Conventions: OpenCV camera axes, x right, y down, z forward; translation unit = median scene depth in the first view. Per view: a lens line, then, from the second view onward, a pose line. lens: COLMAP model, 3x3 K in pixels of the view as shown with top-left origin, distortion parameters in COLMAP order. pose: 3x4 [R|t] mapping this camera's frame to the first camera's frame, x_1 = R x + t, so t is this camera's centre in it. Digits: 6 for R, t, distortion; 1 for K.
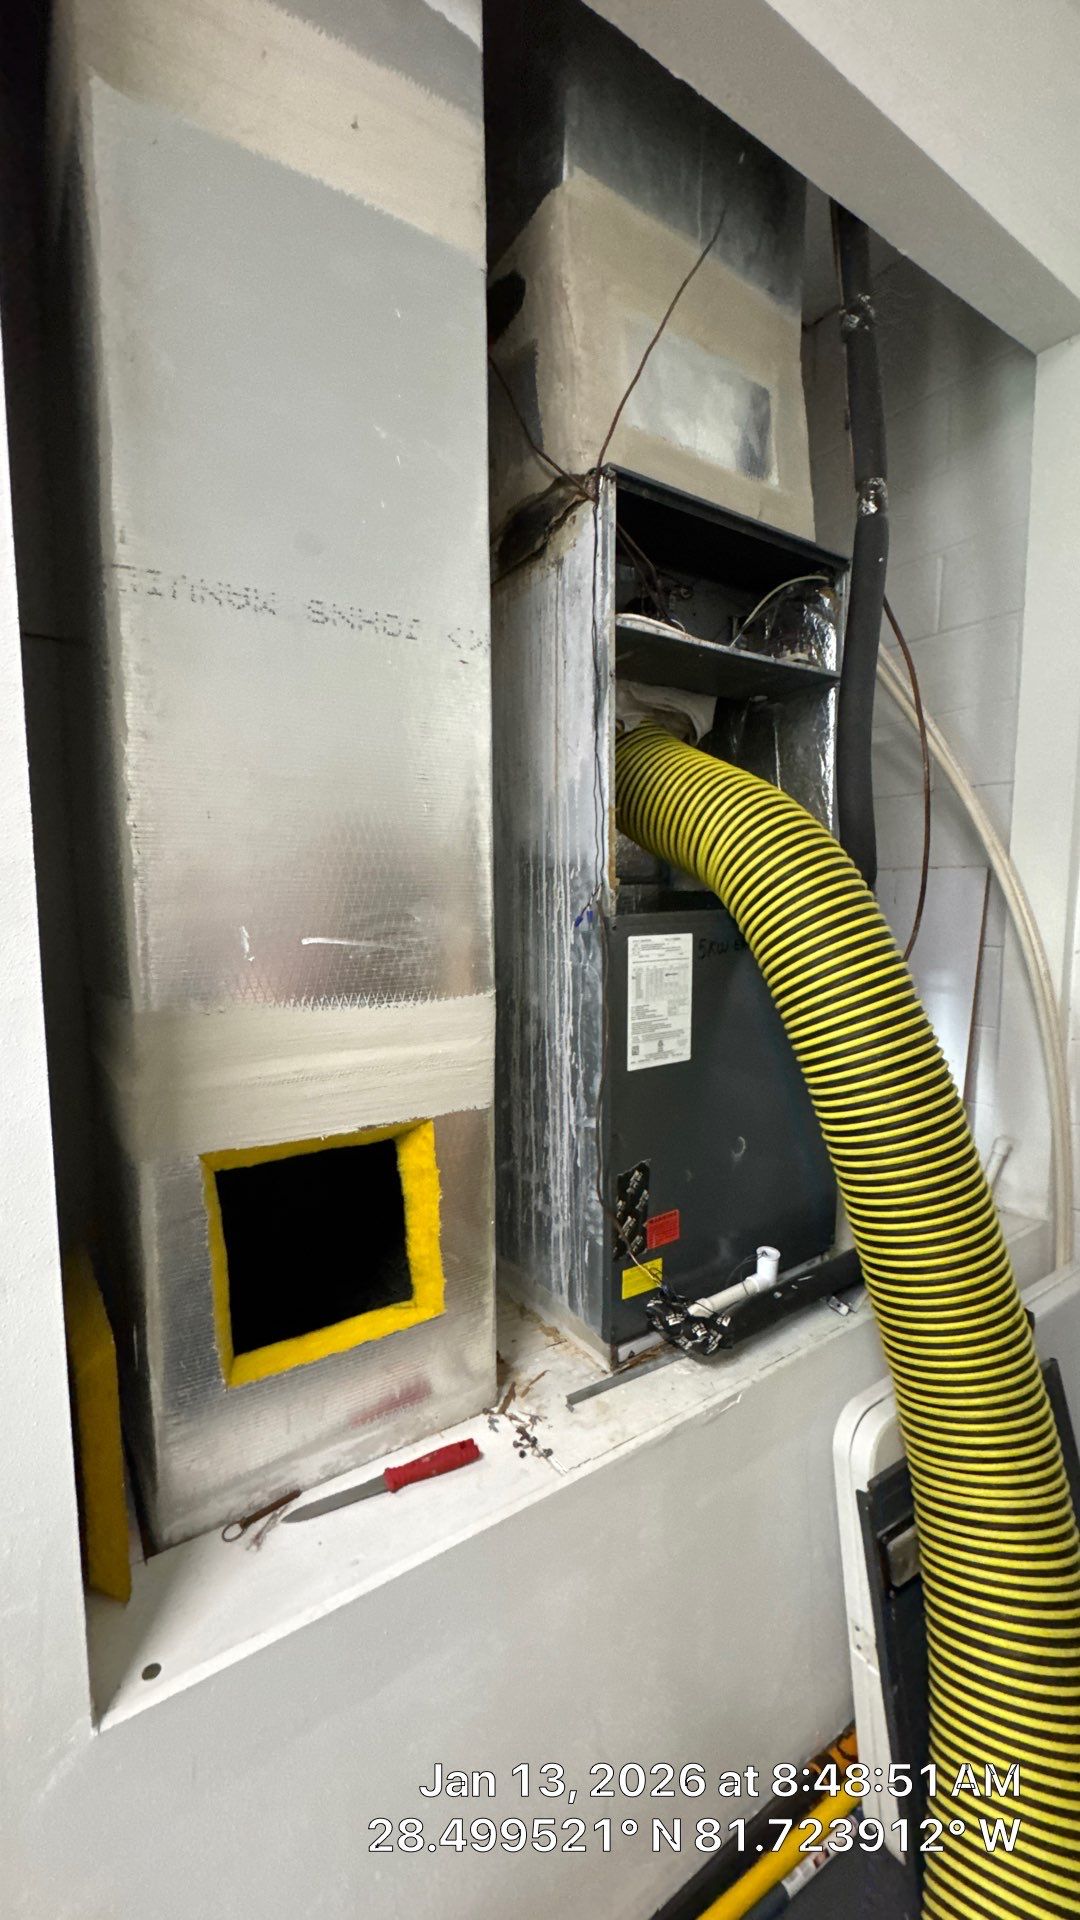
lens RADIAL K [[761.1, 0, 536.8], [0, 761.1, 964.2], [0, 0, 1]] dist [0.000464, 0.000600]
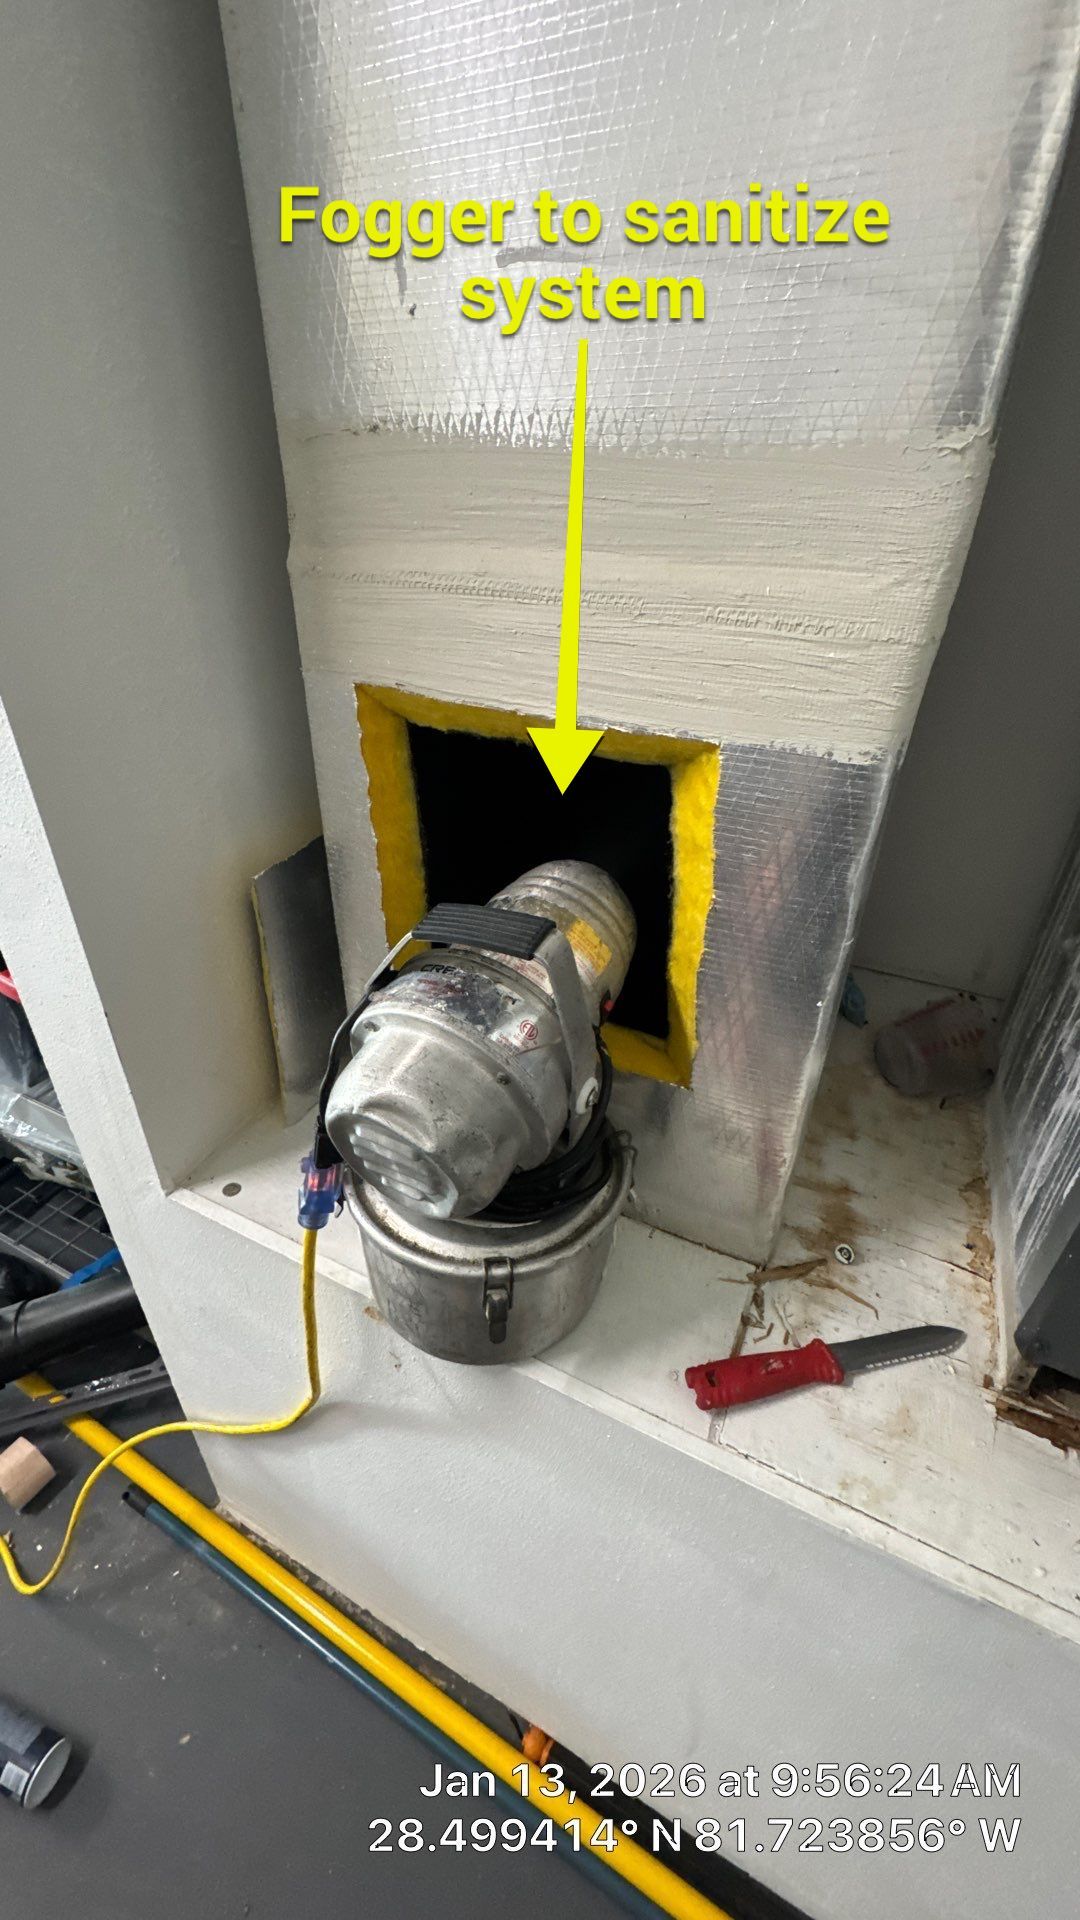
lens RADIAL K [[761.1, 0, 538.8], [0, 761.1, 959.7], [0, 0, 1]] dist [0.000464, 0.000600]
pose [[0.512680, 0.462583, -0.723309, 0.161565], [-0.109330, 0.870764, 0.479393, 0.083867], [0.851590, -0.166696, 0.496997, 0.516971]]
